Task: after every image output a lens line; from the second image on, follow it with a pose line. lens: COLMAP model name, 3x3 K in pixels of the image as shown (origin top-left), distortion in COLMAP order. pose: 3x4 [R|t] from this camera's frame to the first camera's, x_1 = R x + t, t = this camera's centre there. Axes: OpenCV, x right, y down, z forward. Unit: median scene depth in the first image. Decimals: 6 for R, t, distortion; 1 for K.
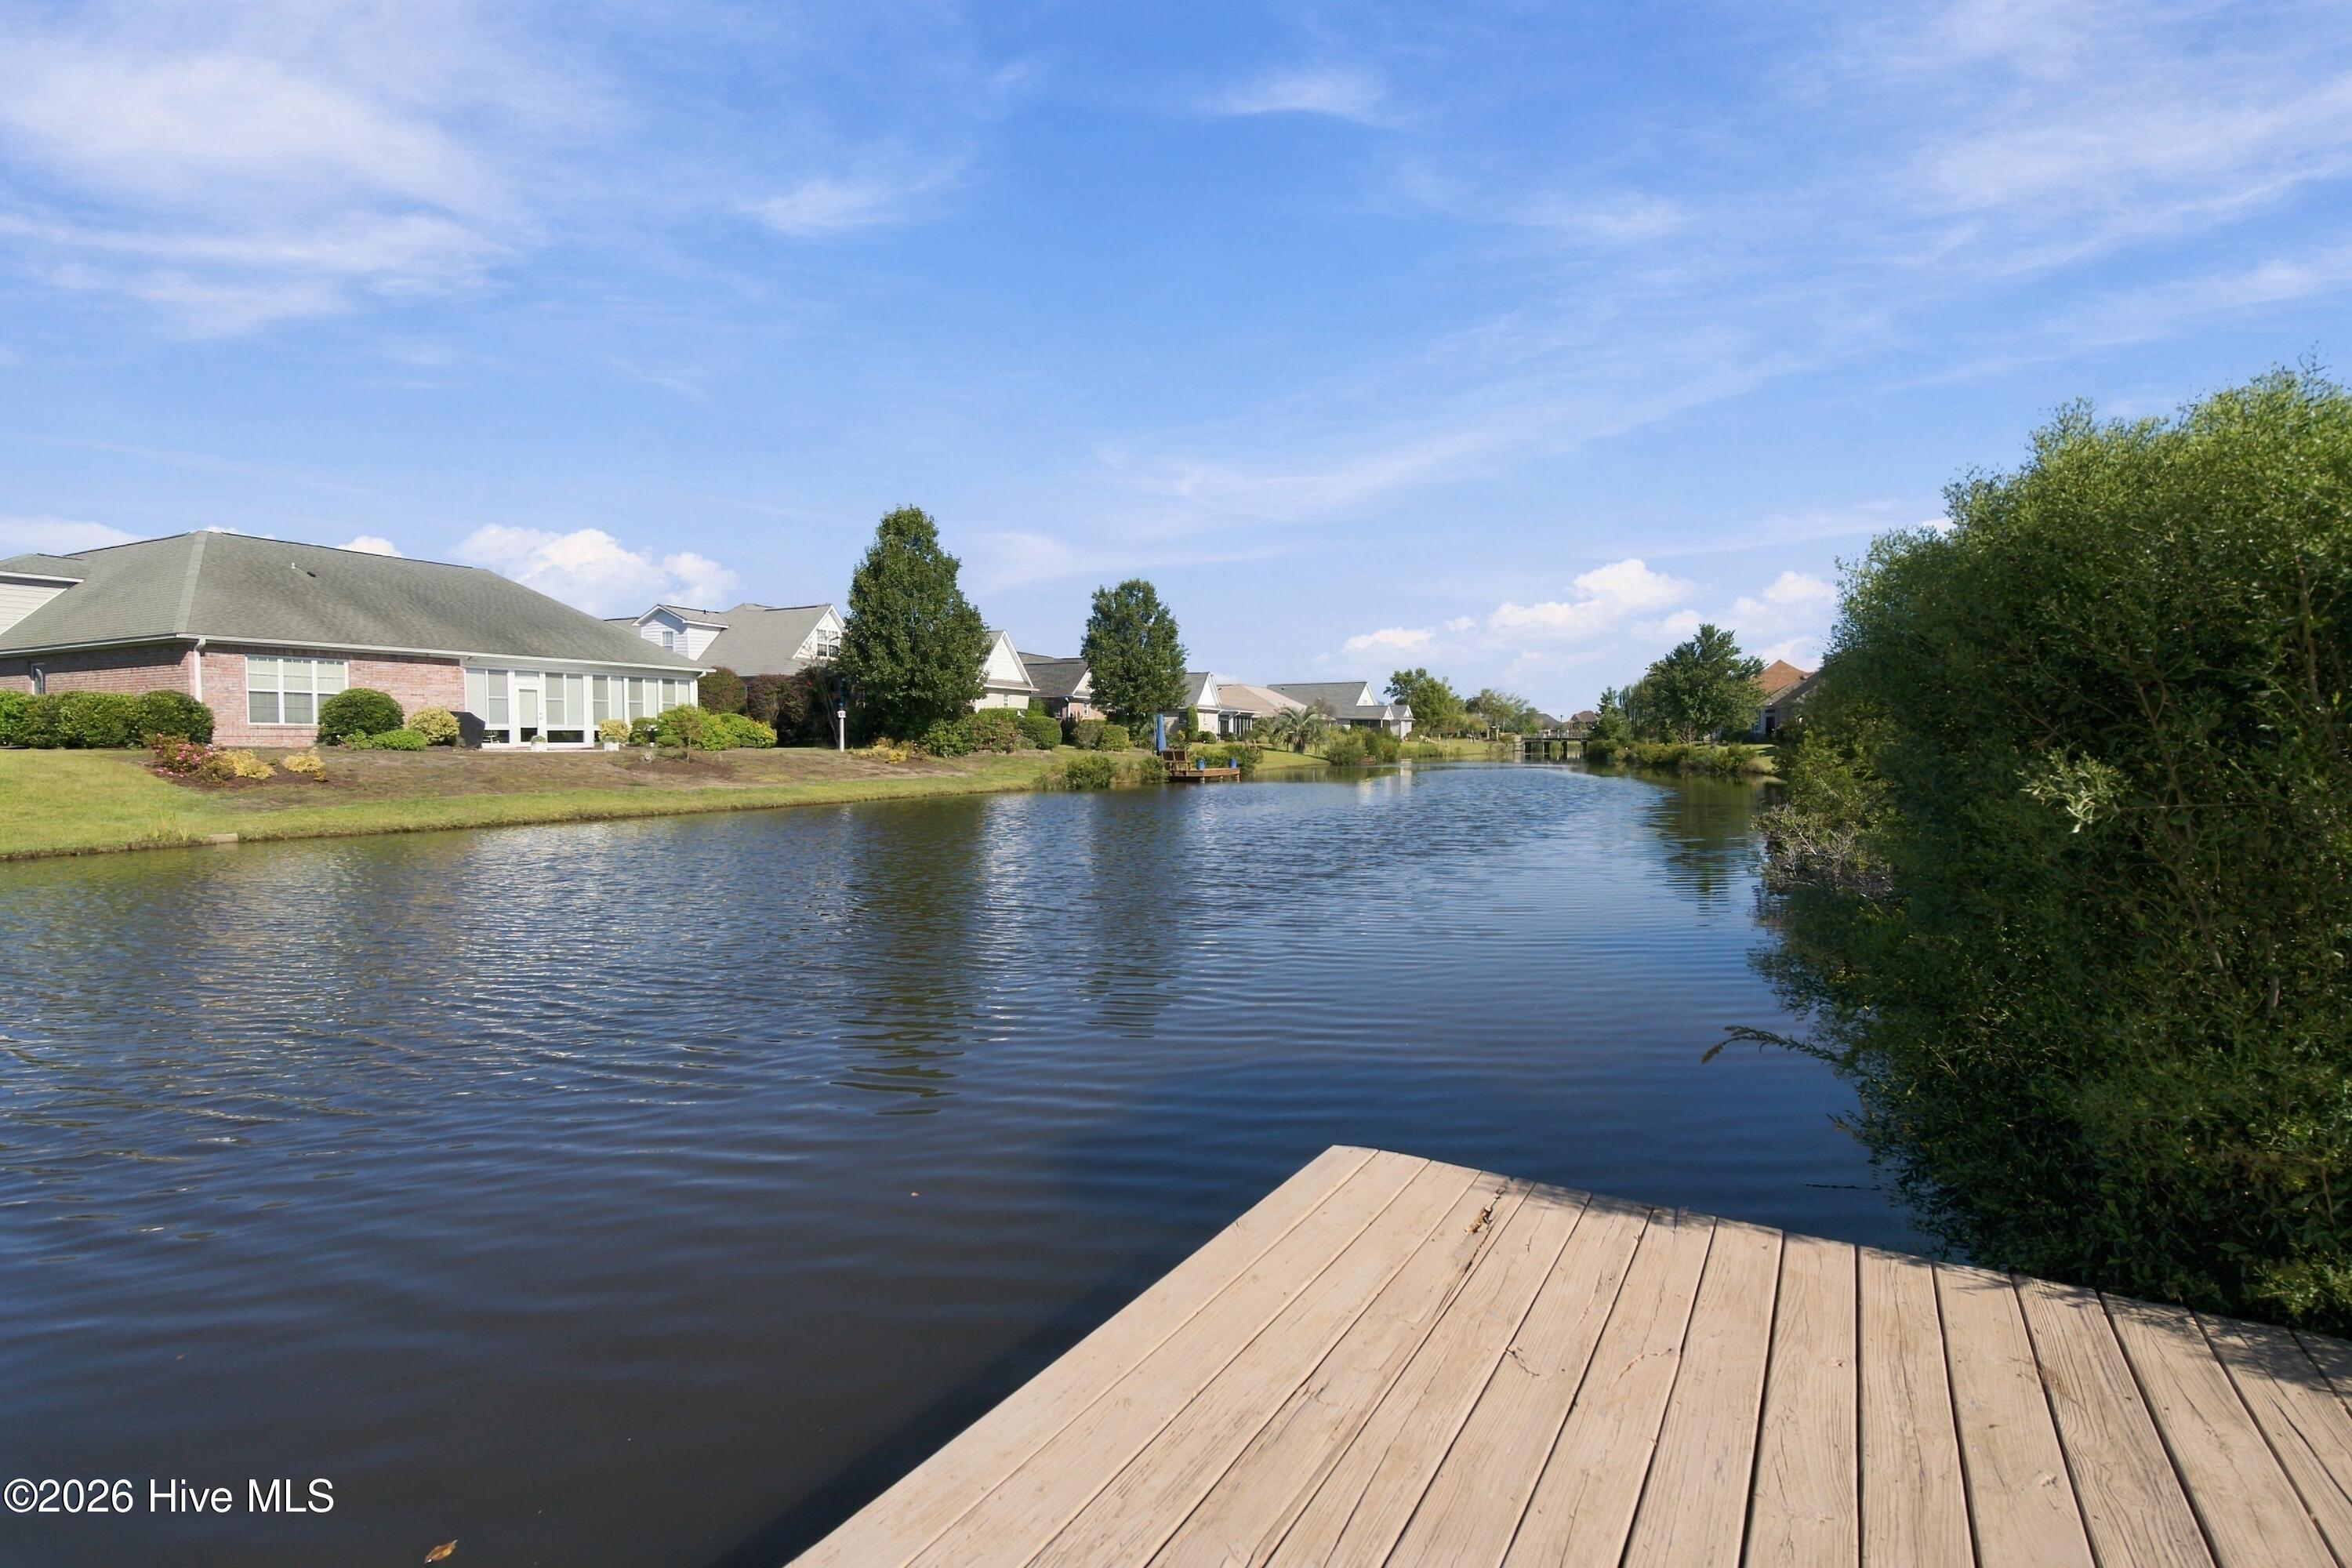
lens RADIAL K [[1132.8, 0, 1193.8], [0, 1132.8, 789.5], [0, 0, 1]] dist [0.003825, 0.001483]
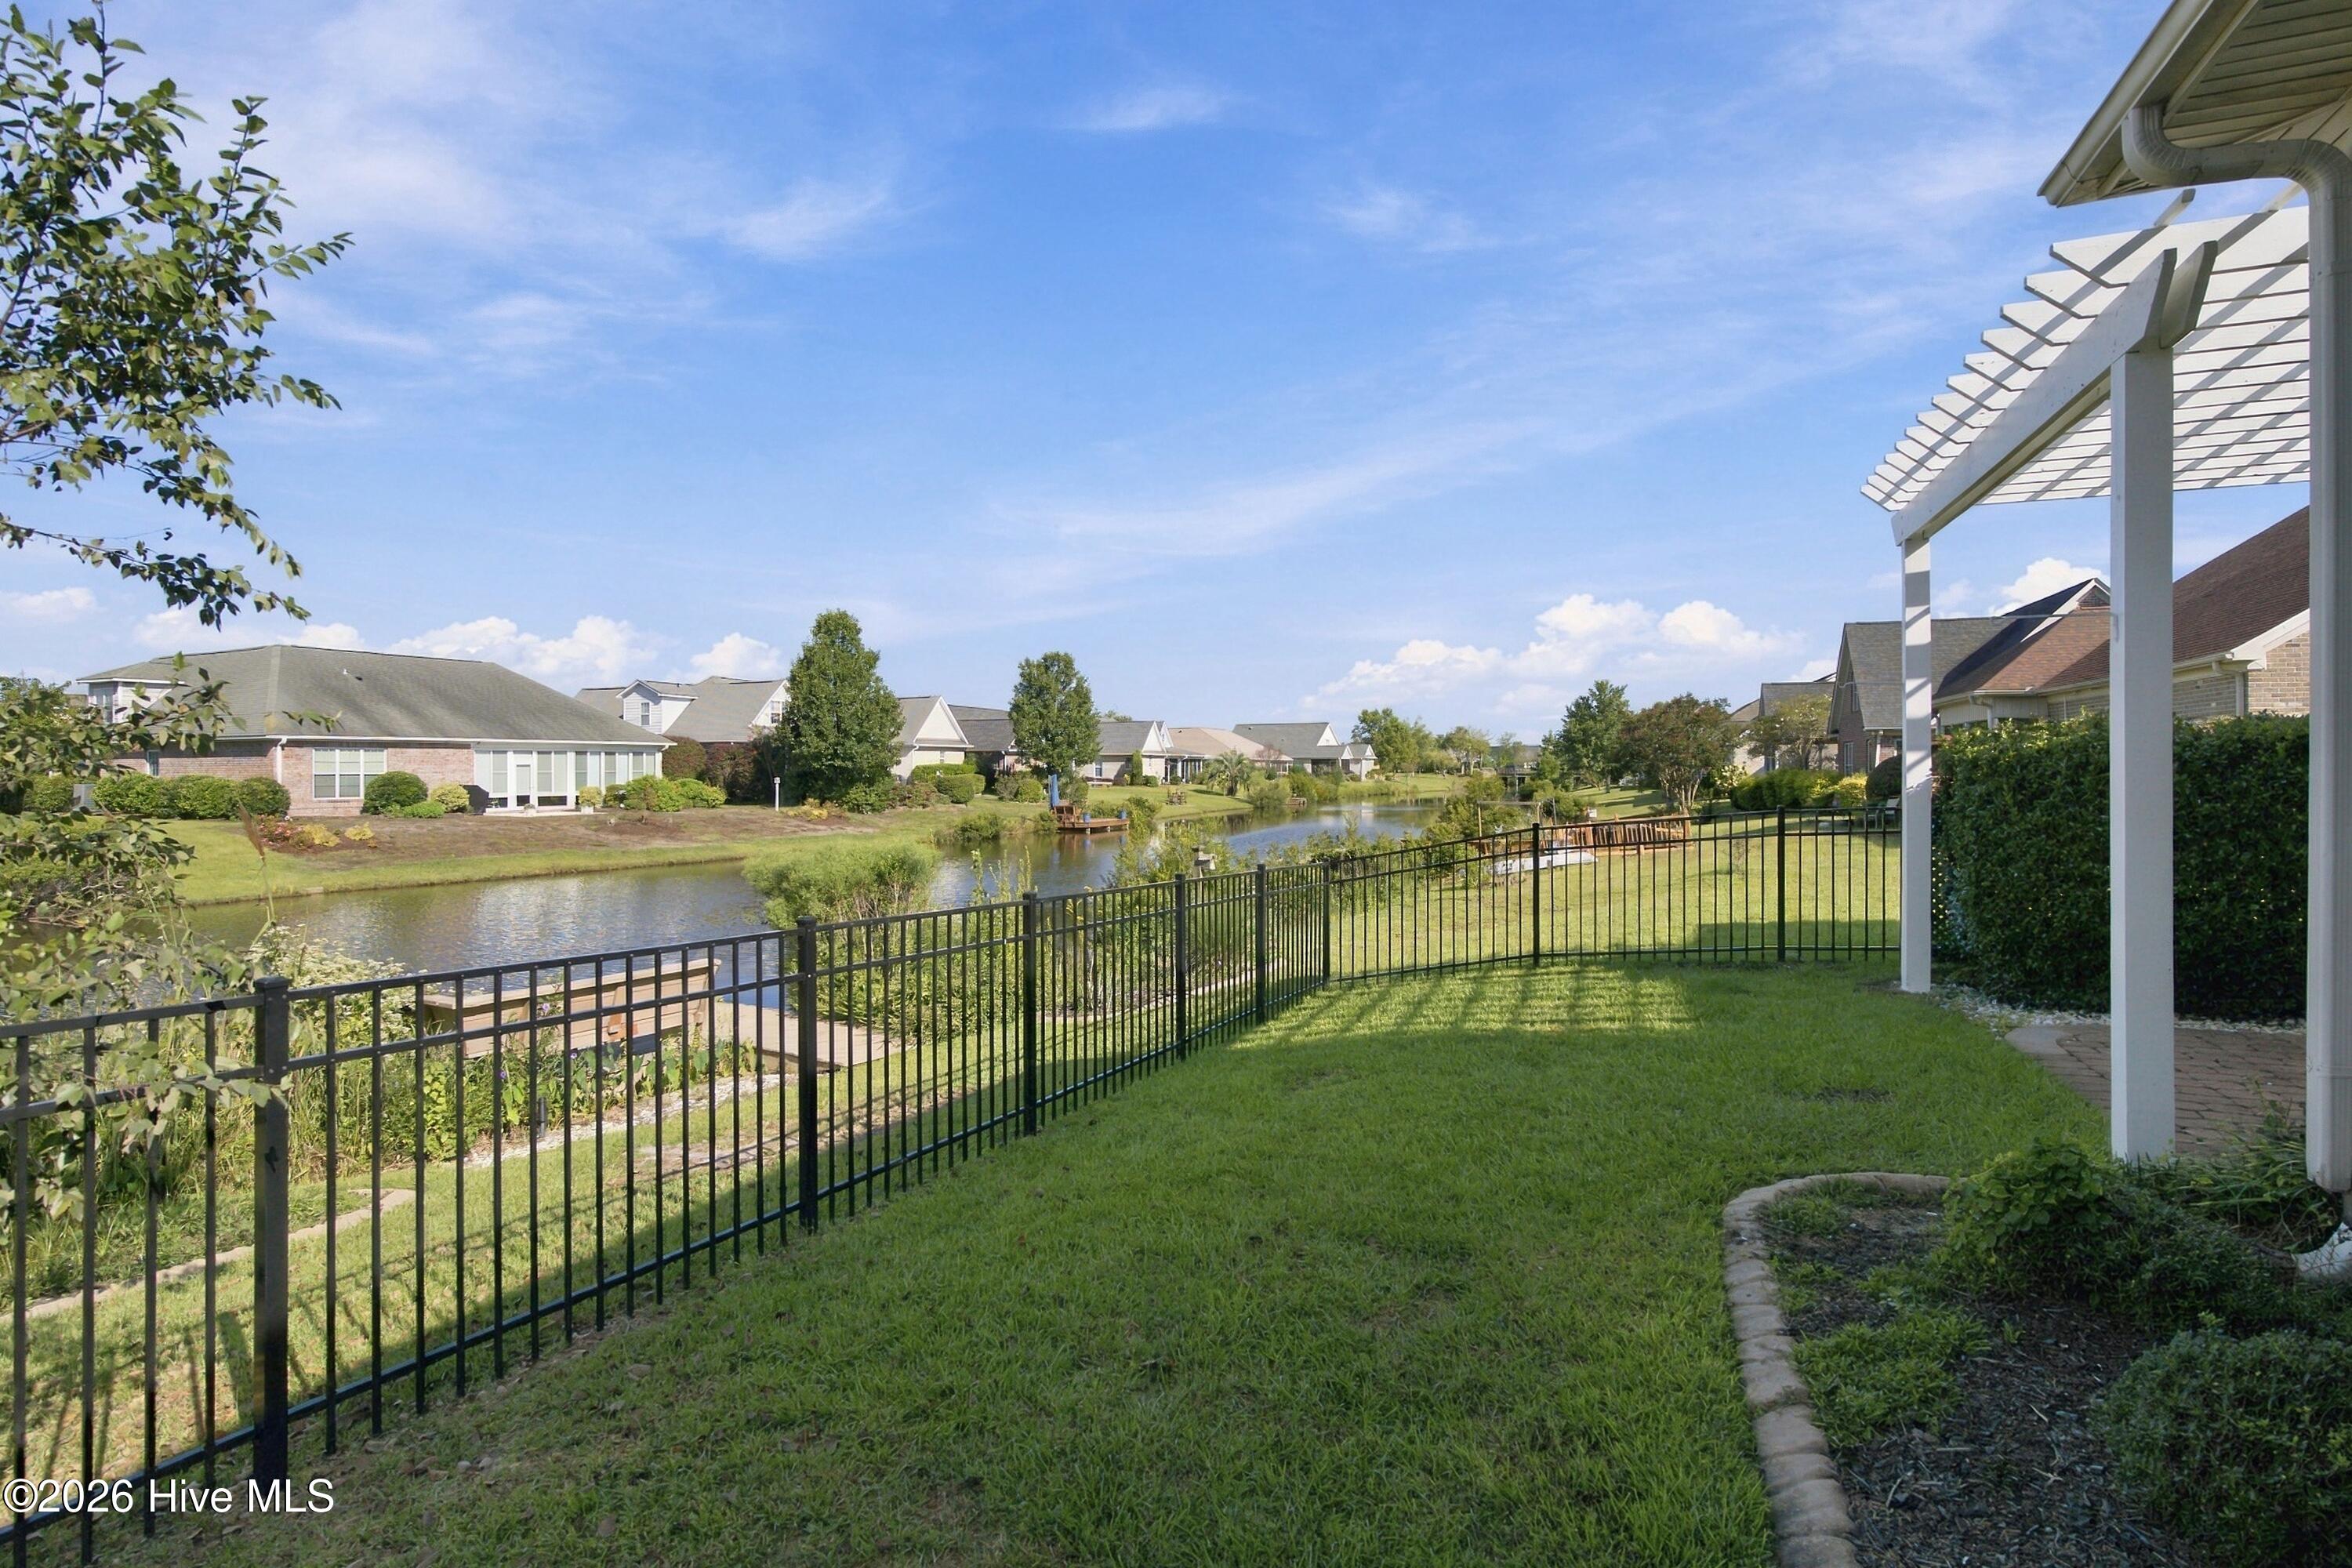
lens RADIAL K [[1132.8, 0, 1177.7], [0, 1132.8, 762.9], [0, 0, 1]] dist [0.003825, 0.001483]
pose [[0.999909, -0.002498, -0.013262, 0.140345], [0.001809, 0.998662, -0.051680, -0.020975], [0.013374, 0.051651, 0.998576, -0.223901]]
